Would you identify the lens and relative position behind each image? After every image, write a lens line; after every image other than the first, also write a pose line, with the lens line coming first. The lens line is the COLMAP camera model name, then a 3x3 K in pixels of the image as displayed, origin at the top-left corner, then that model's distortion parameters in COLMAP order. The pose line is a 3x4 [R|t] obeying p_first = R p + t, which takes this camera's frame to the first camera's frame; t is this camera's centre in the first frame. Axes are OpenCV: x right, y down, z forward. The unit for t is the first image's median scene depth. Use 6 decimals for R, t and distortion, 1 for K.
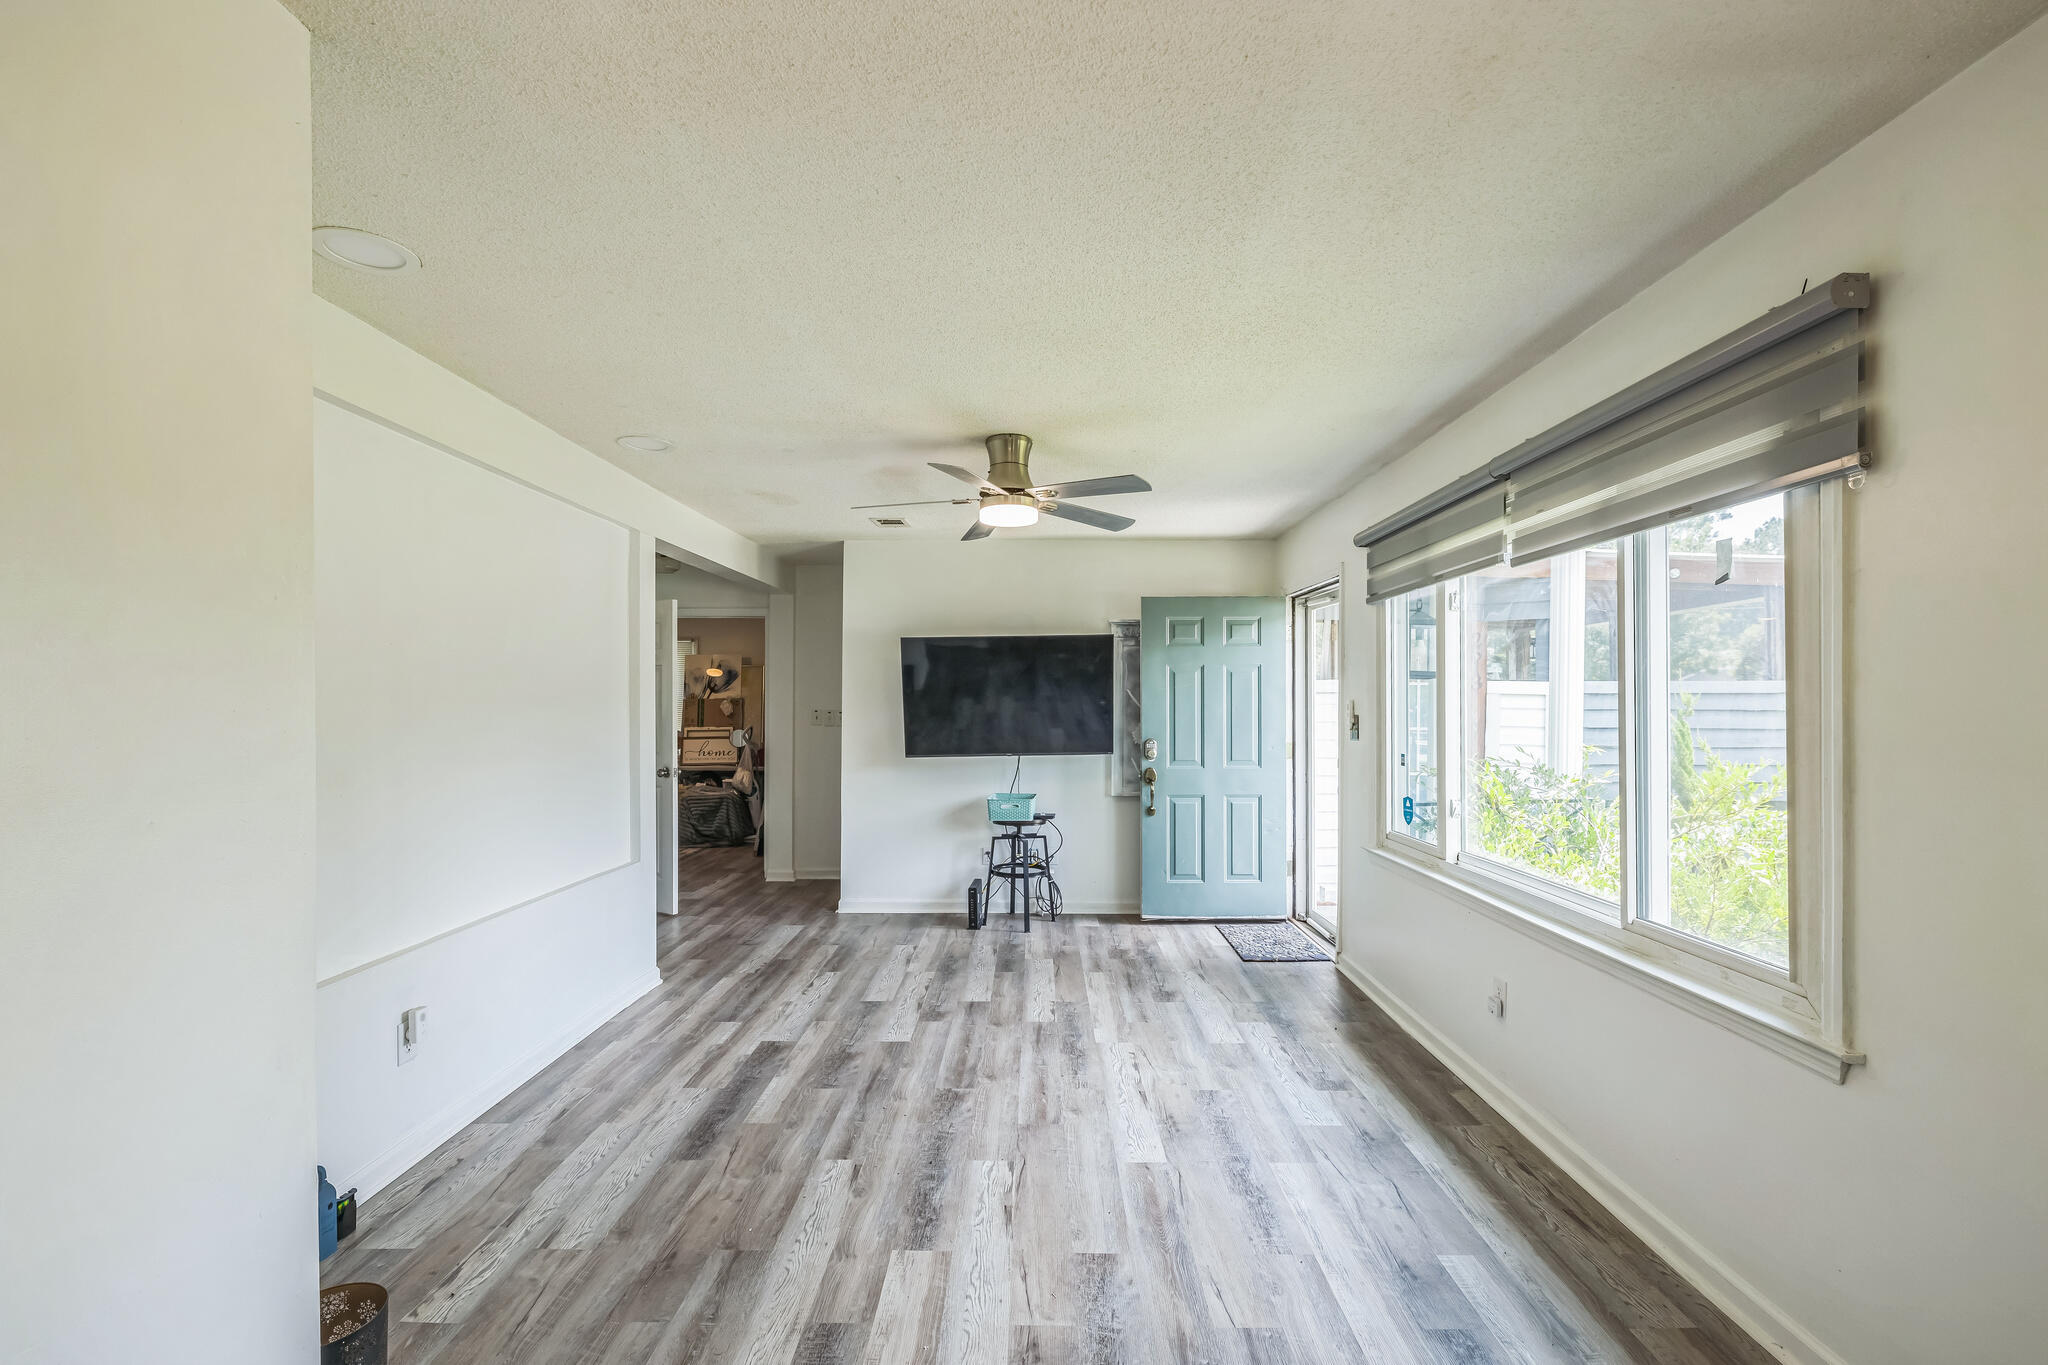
lens RADIAL K [[1774.9, 0, 1023.4], [0, 1774.9, 686.6], [0, 0, 1]] dist [0.000894, 0.000196]
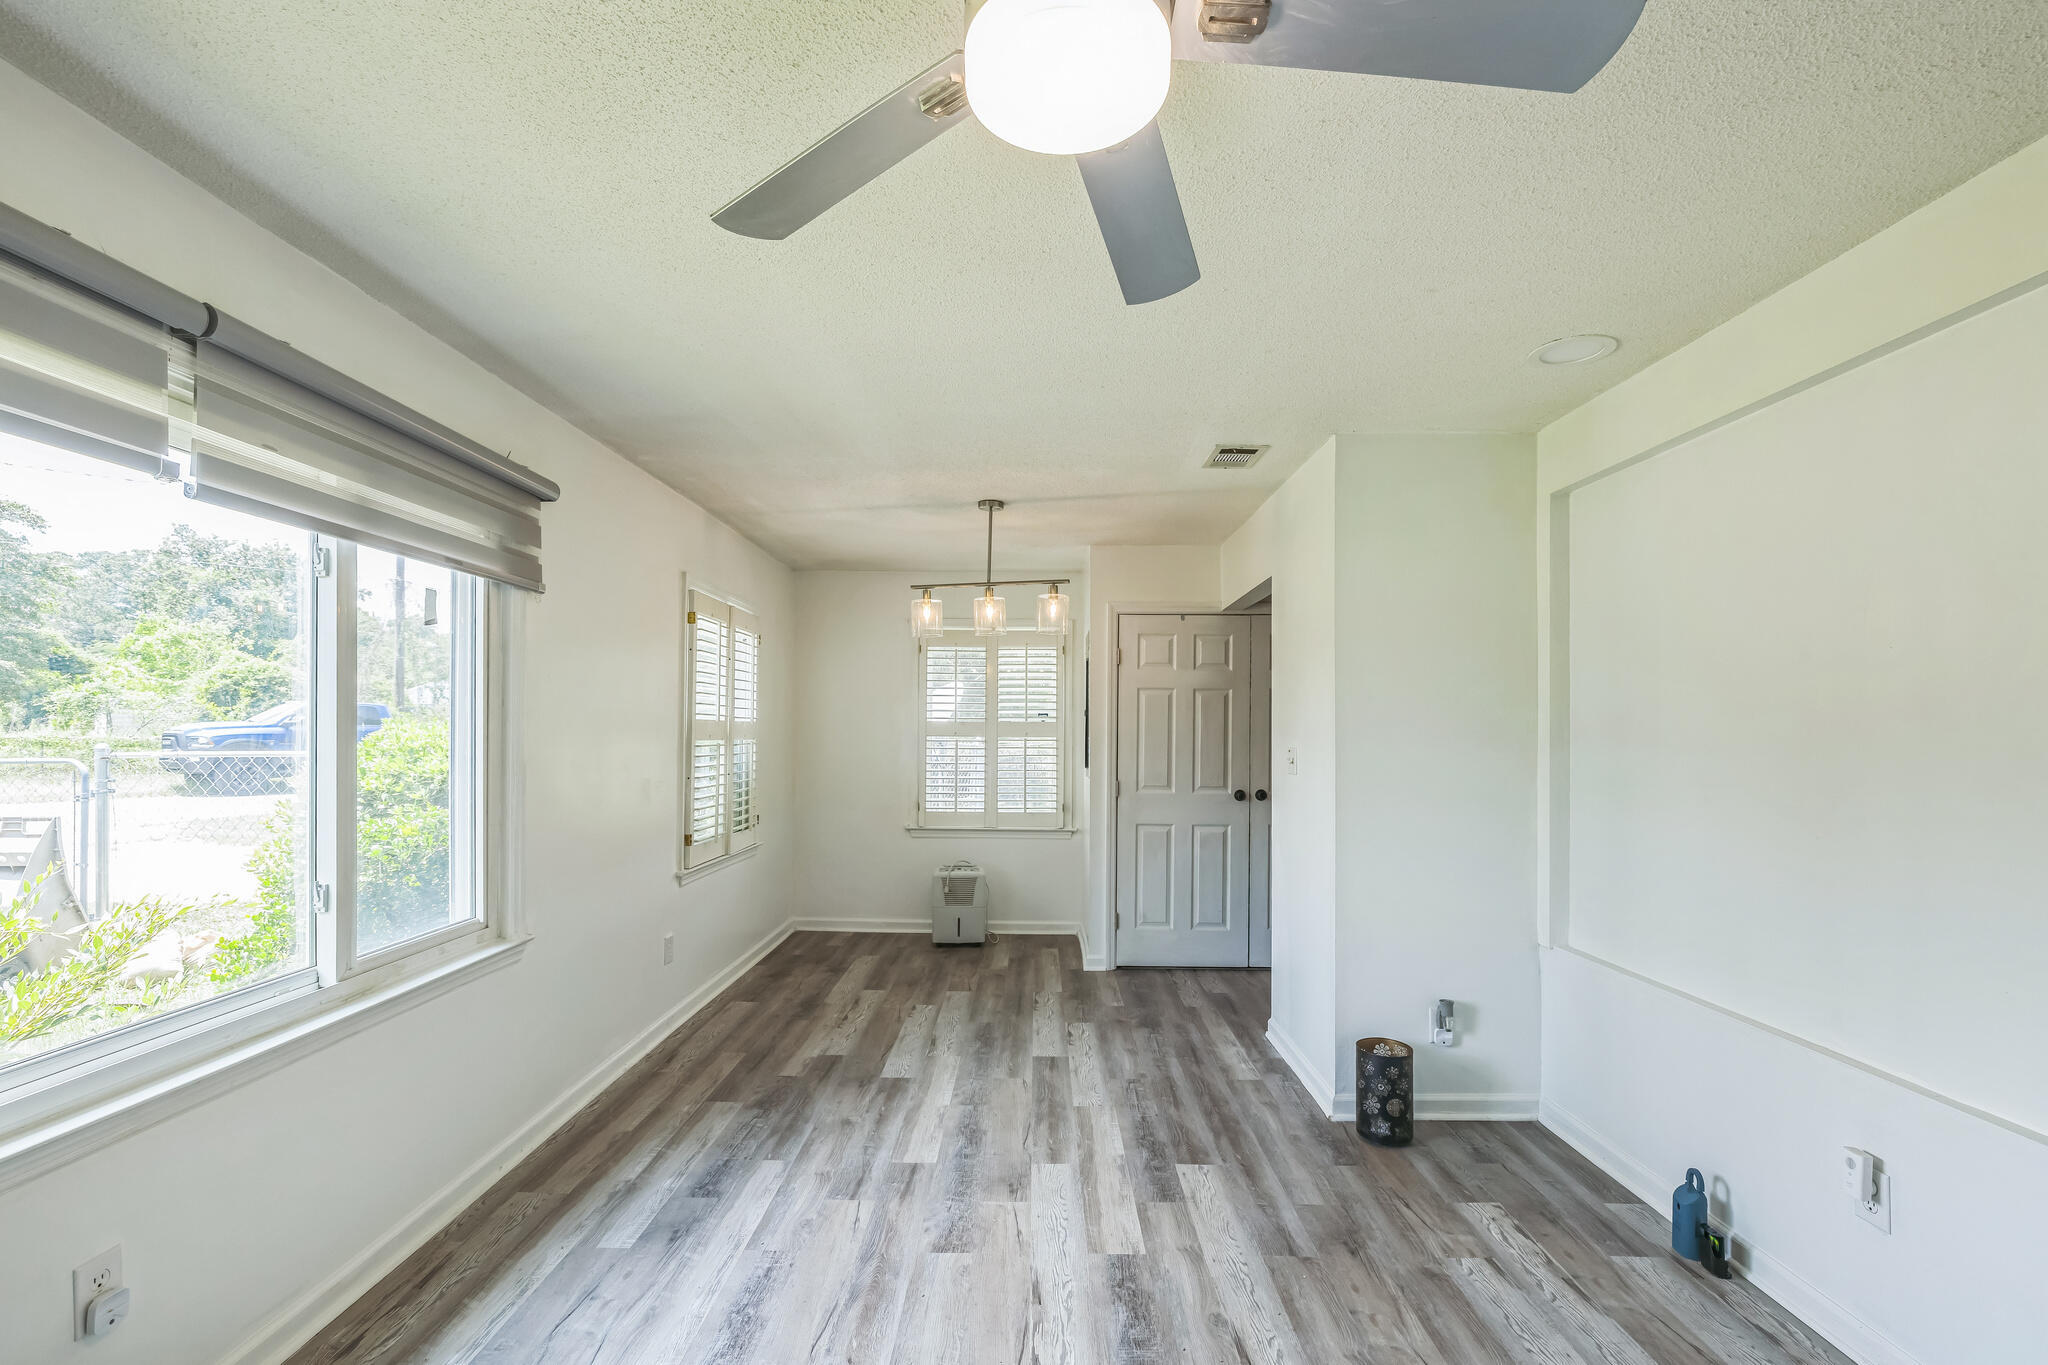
lens RADIAL K [[1774.9, 0, 1023.3], [0, 1774.9, 691.2], [0, 0, 1]] dist [0.000894, 0.000196]
pose [[-1.000000, -0.000800, 0.000383, -0.002119], [-0.000811, 0.999509, -0.031322, 0.020373], [-0.000358, -0.031322, -0.999509, 2.019250]]
